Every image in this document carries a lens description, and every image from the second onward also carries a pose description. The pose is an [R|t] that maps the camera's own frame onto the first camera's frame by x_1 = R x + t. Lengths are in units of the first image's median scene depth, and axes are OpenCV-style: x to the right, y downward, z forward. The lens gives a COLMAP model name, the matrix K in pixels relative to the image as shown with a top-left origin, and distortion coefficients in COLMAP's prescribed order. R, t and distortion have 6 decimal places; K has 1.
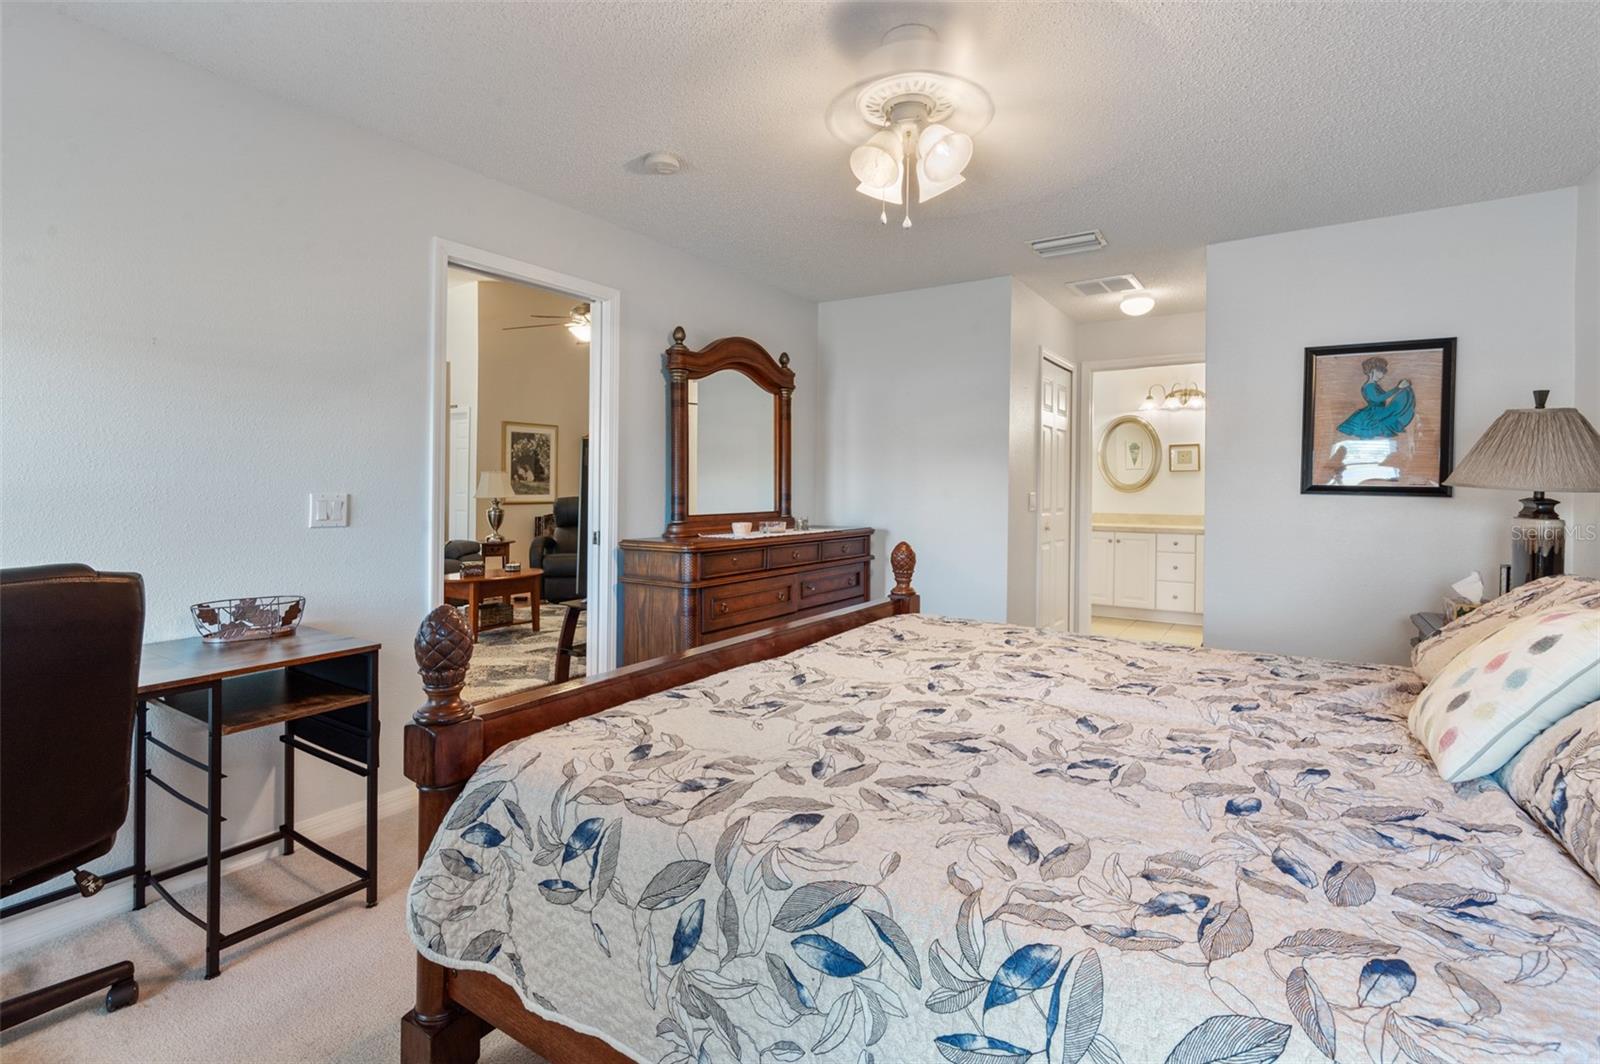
lens RADIAL K [[741.5, 0, 807.8], [0, 741.5, 486.2], [0, 0, 1]] dist [0.001627, 0.000069]
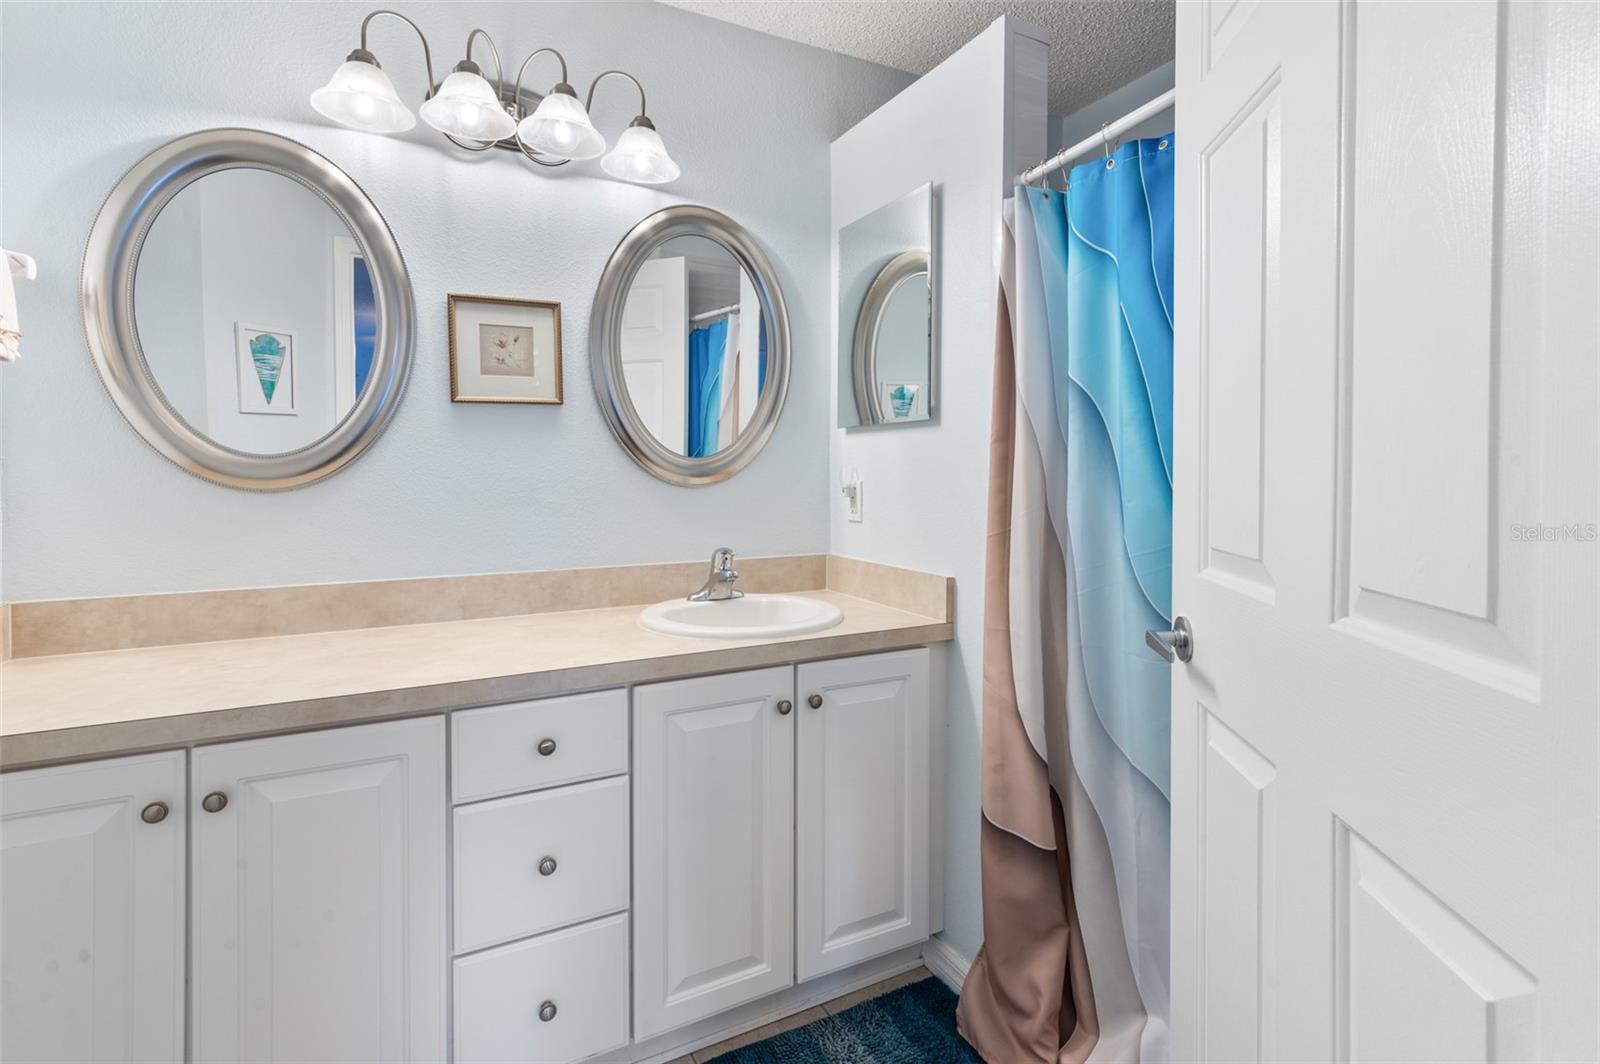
lens RADIAL K [[752.5, 0, 792.4], [0, 752.5, 479.8], [0, 0, 1]] dist [0.001602, 0.000720]
pose [[0.498743, -0.024106, 0.866415, 0.331922], [0.007892, 0.999698, 0.023271, 0.000300], [-0.866714, -0.004769, 0.498783, 0.788224]]
